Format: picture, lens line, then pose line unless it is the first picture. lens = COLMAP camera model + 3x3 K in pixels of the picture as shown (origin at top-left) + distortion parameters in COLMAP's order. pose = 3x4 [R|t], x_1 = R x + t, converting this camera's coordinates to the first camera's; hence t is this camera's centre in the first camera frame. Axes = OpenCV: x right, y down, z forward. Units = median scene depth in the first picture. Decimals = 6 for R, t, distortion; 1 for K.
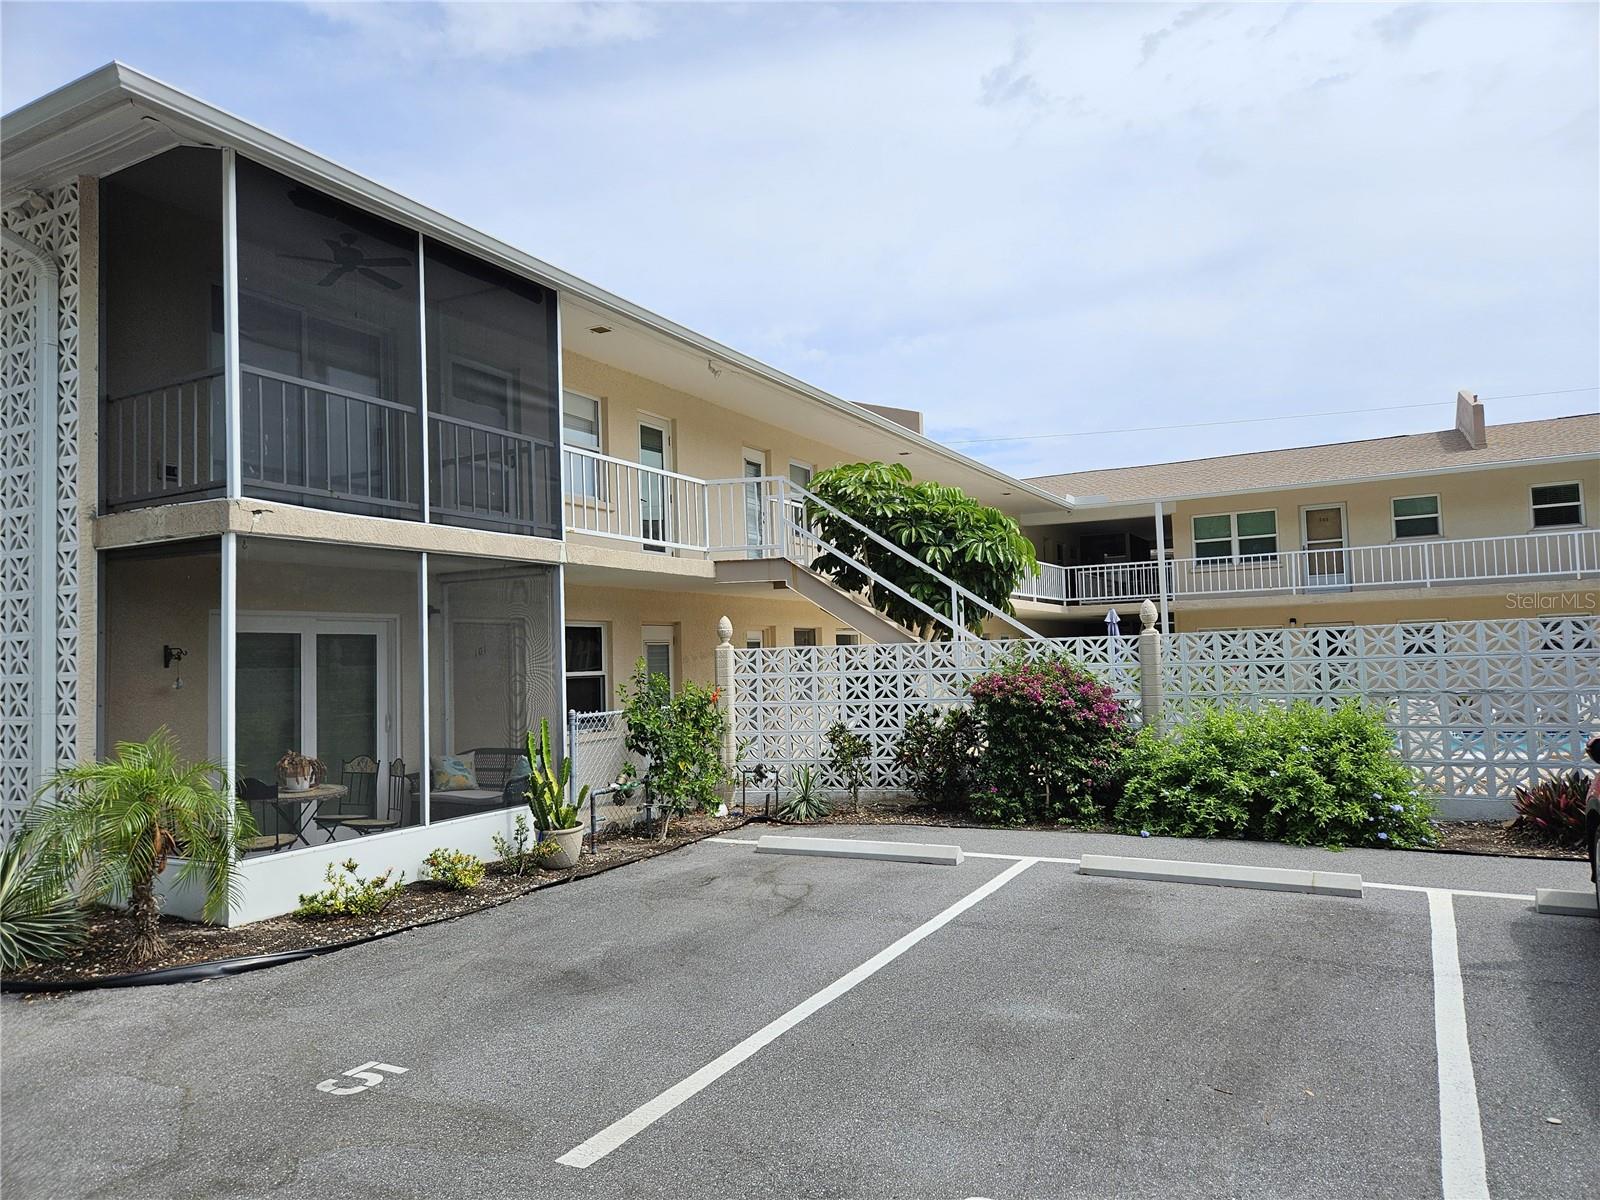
lens RADIAL K [[1058.7, 0, 801.7], [0, 1058.7, 600.2], [0, 0, 1]] dist [0.052218, -0.015973]
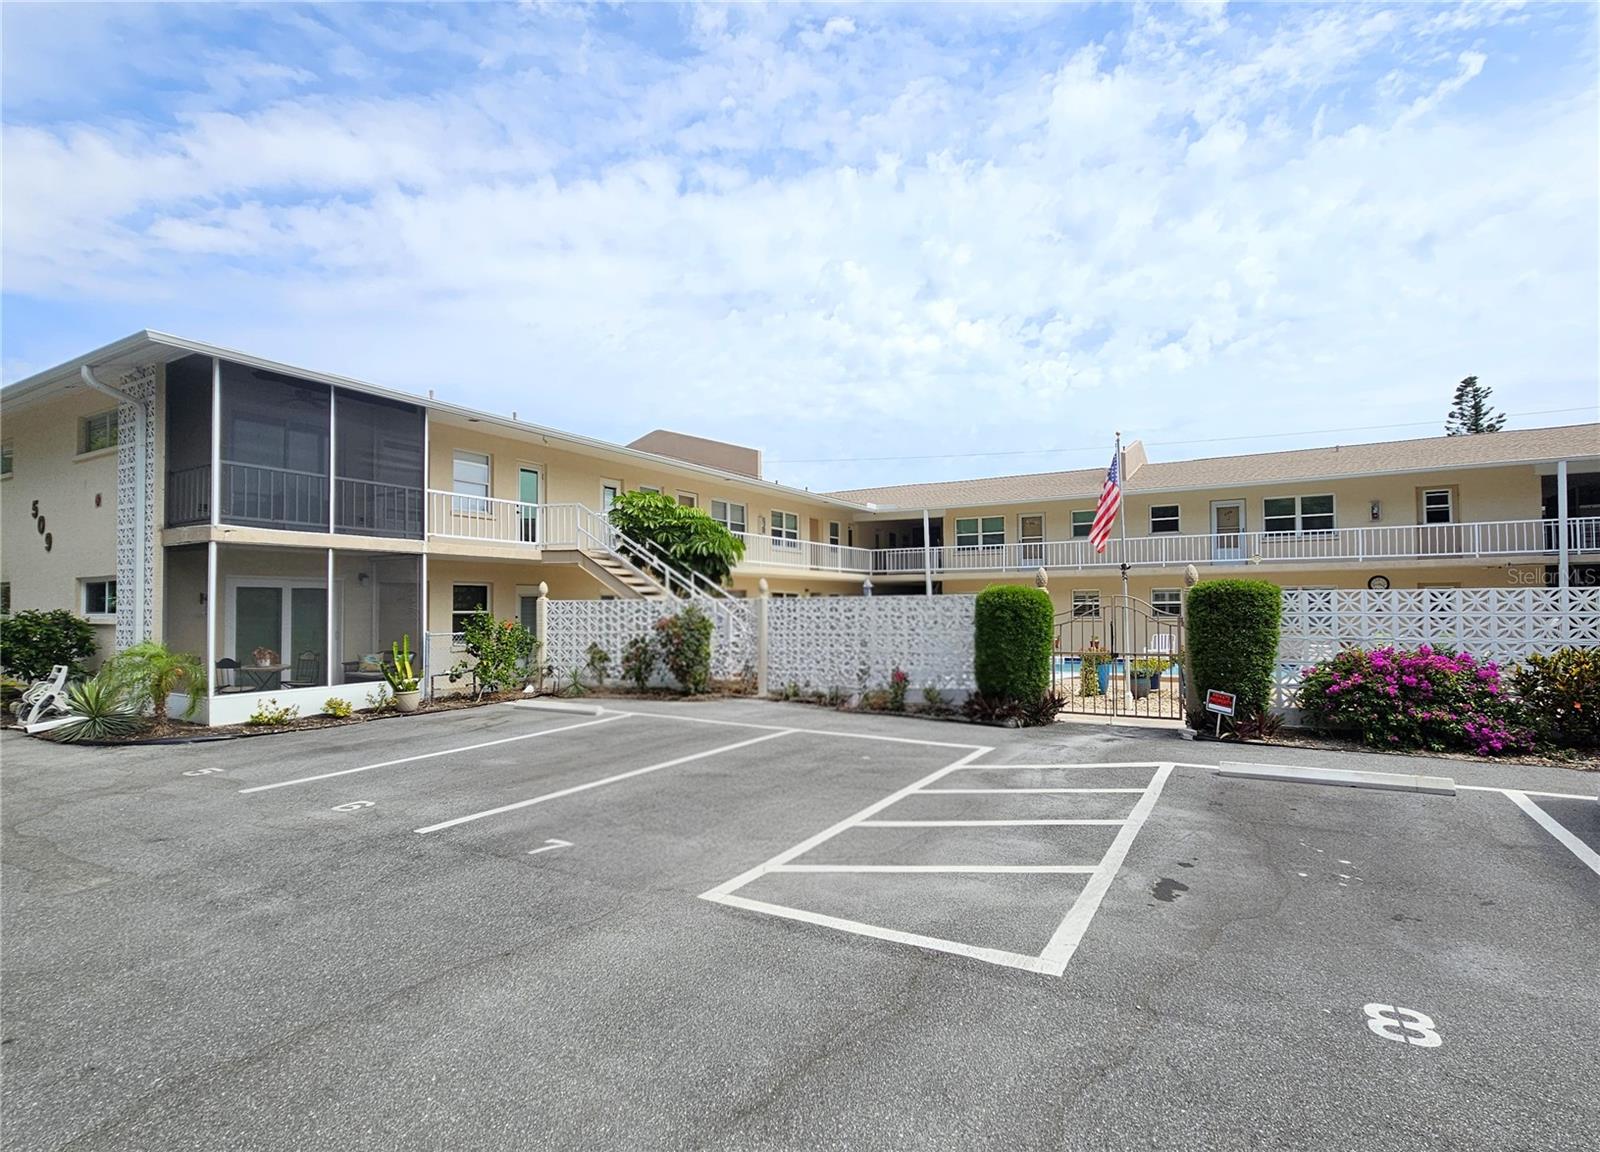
lens RADIAL K [[786.2, 0, 805.1], [0, 786.2, 590.4], [0, 0, 1]] dist [0.000146, 0.001702]
pose [[0.999193, 0.024325, -0.031977, 0.479722], [-0.023067, 0.998968, 0.039135, -0.038157], [0.032896, -0.038366, 0.998722, -0.356070]]
